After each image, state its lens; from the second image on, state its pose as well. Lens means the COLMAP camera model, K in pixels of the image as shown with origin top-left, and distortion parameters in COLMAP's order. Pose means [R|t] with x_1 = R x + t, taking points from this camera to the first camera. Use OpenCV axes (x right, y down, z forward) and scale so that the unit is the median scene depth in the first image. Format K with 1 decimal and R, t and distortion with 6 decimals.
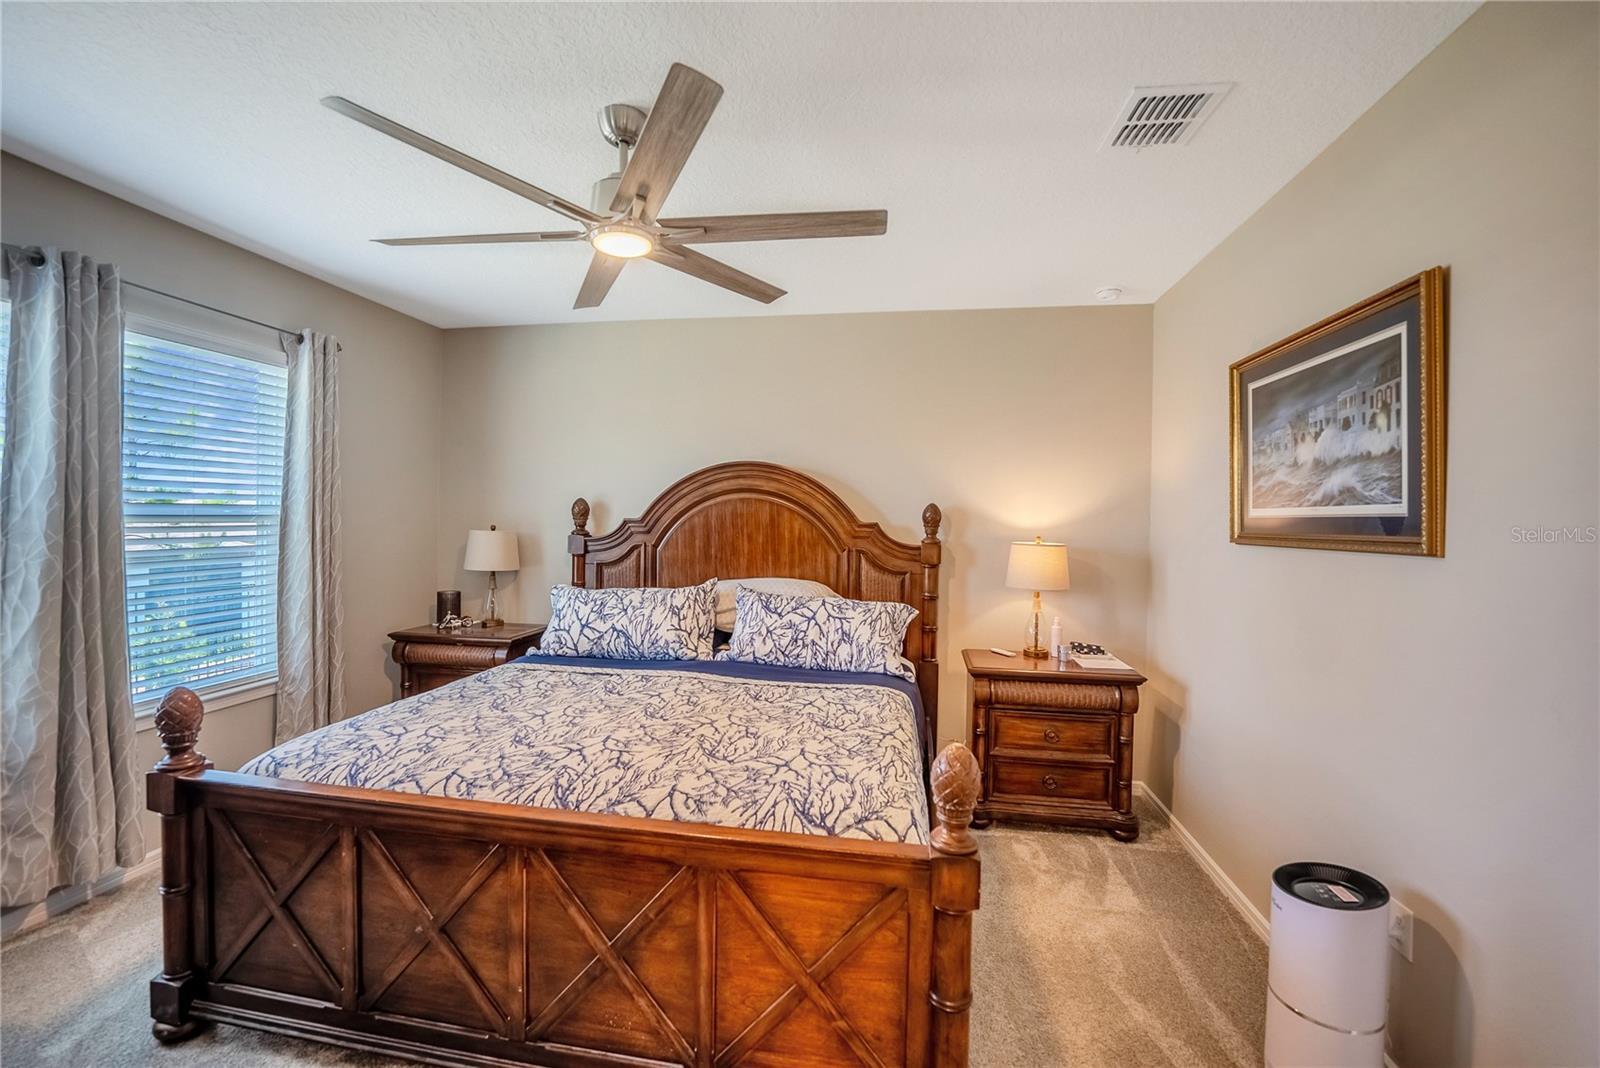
lens RADIAL K [[670.5, 0, 793.6], [0, 670.5, 521.4], [0, 0, 1]] dist [-0.014357, -0.000244]
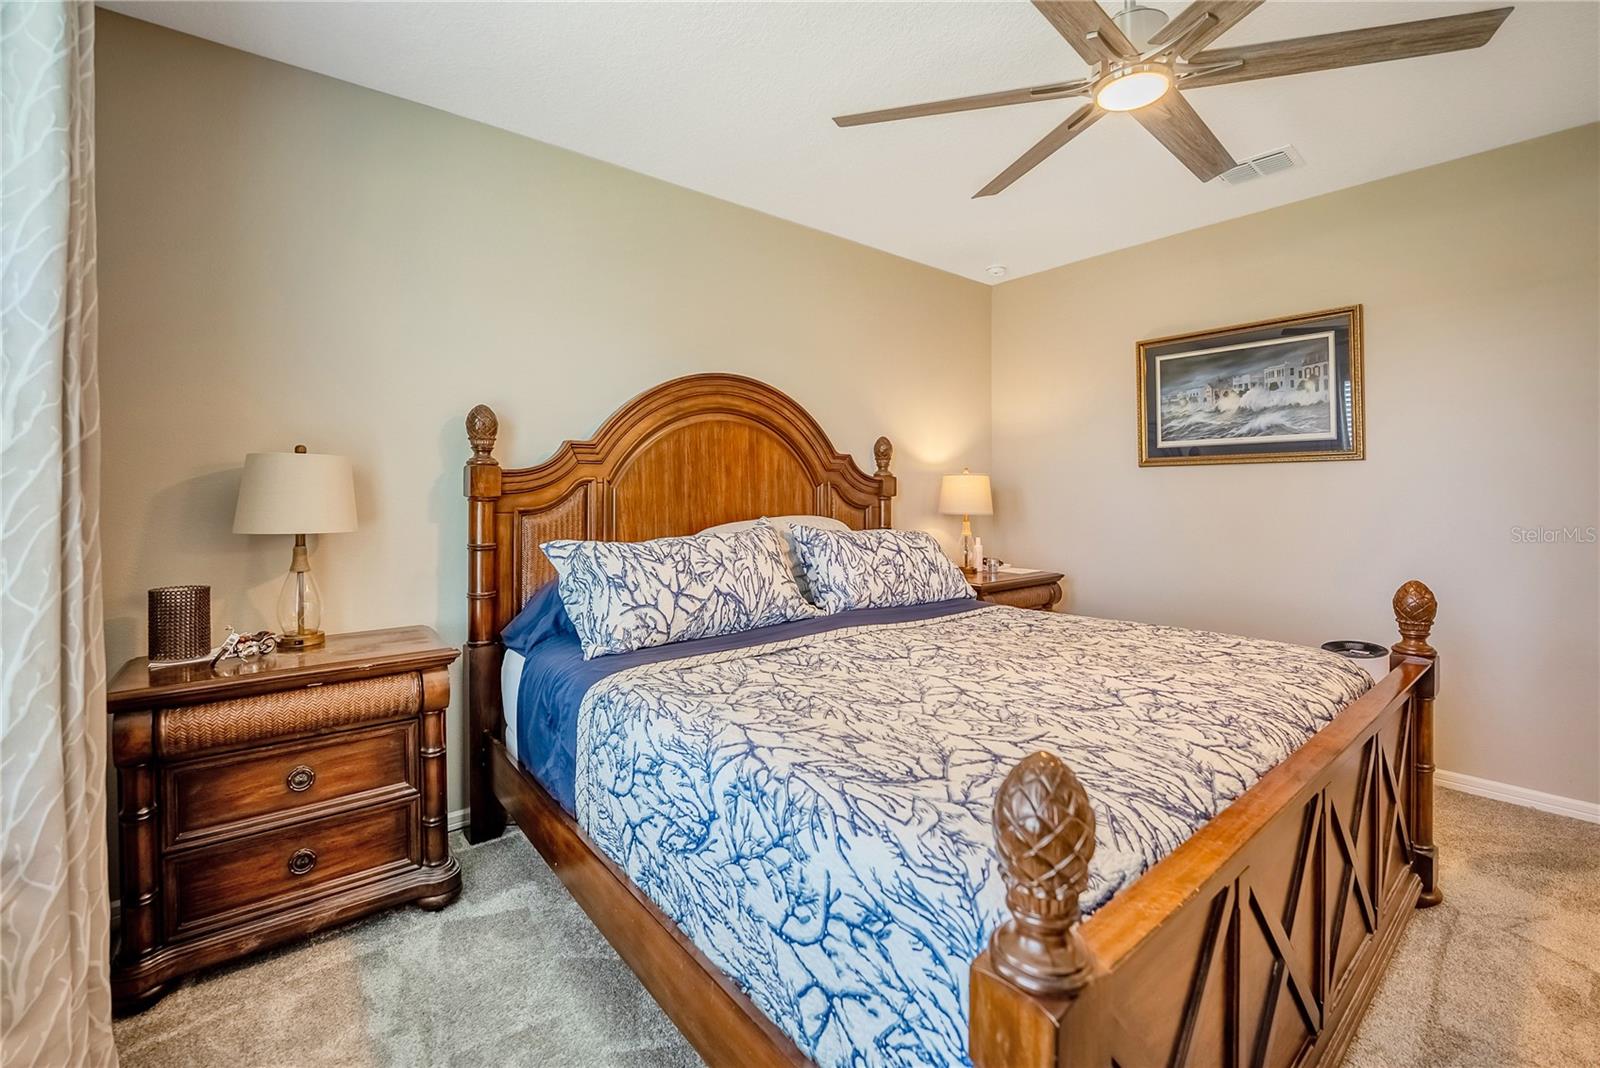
lens RADIAL K [[674.5, 0, 801.0], [0, 674.5, 502.0], [0, 0, 1]] dist [-0.034680, 0.006182]
pose [[0.653765, -0.025236, 0.756276, -0.745317], [0.014698, 0.999679, 0.020652, 0.056402], [-0.756555, -0.002386, 0.653926, 0.496483]]
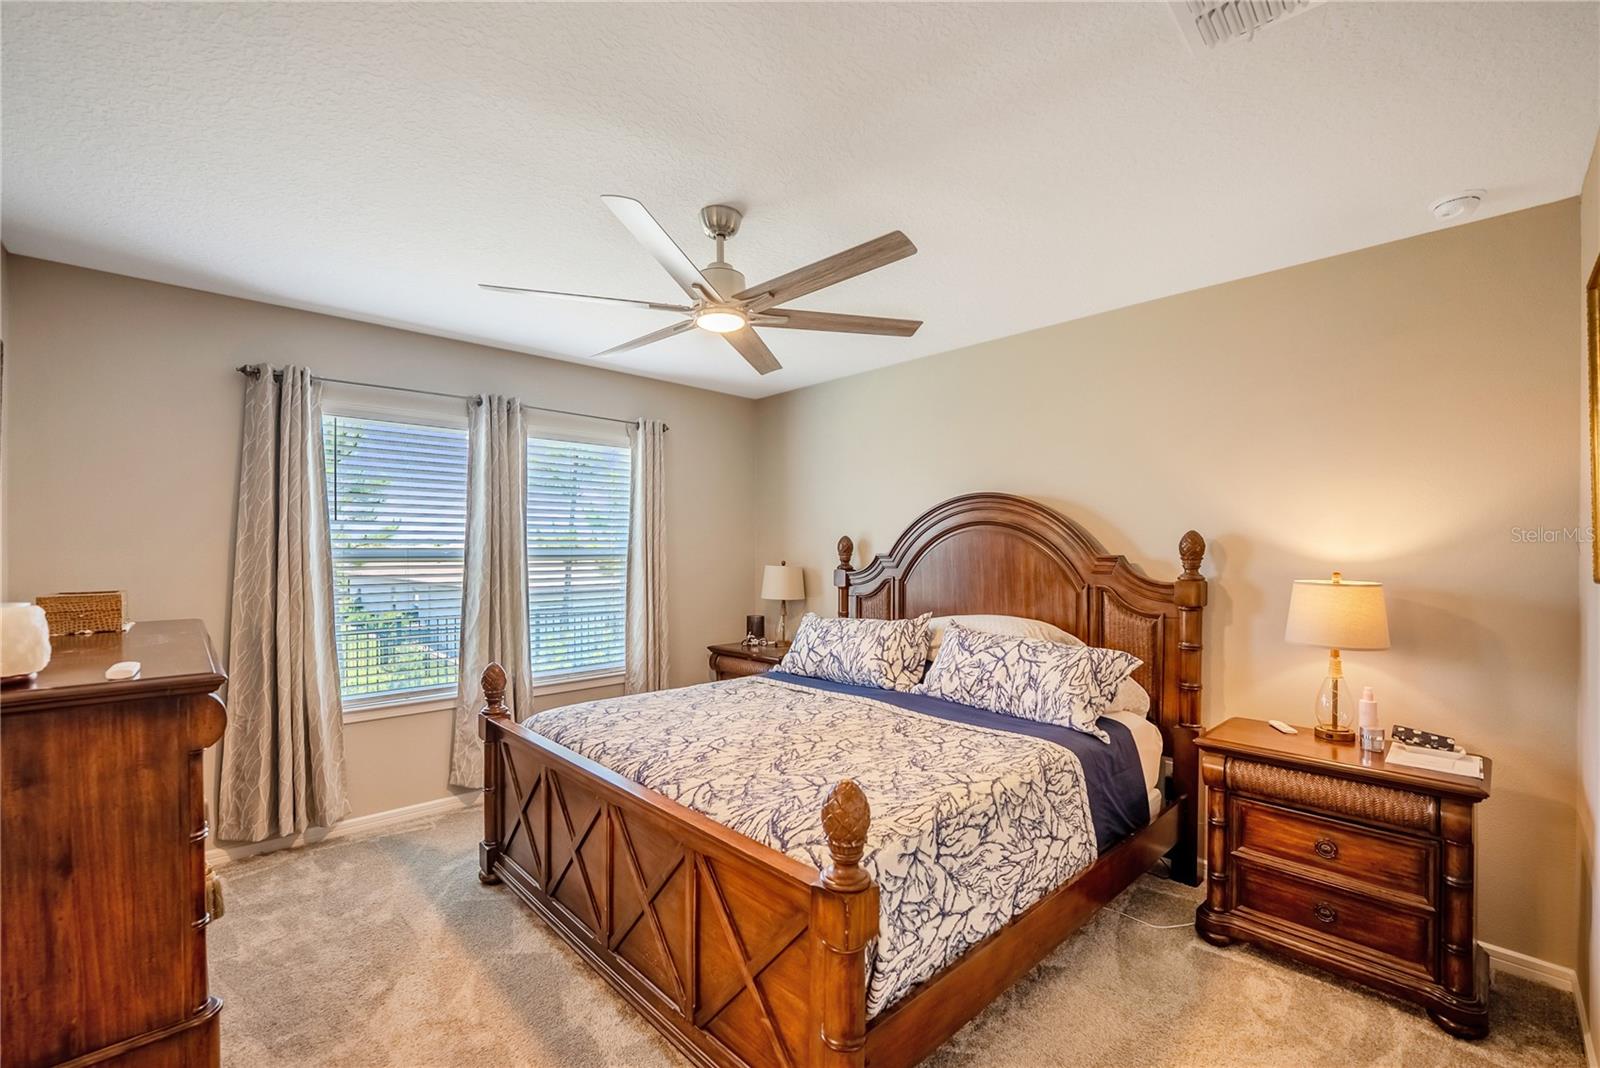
lens RADIAL K [[676.3, 0, 789.5], [0, 676.3, 563.0], [0, 0, 1]] dist [-0.003247, -0.000396]
pose [[0.799037, -0.003296, -0.601273, 0.353443], [0.008143, 0.999953, 0.005339, 0.003848], [0.601227, -0.009162, 0.799026, 0.072030]]
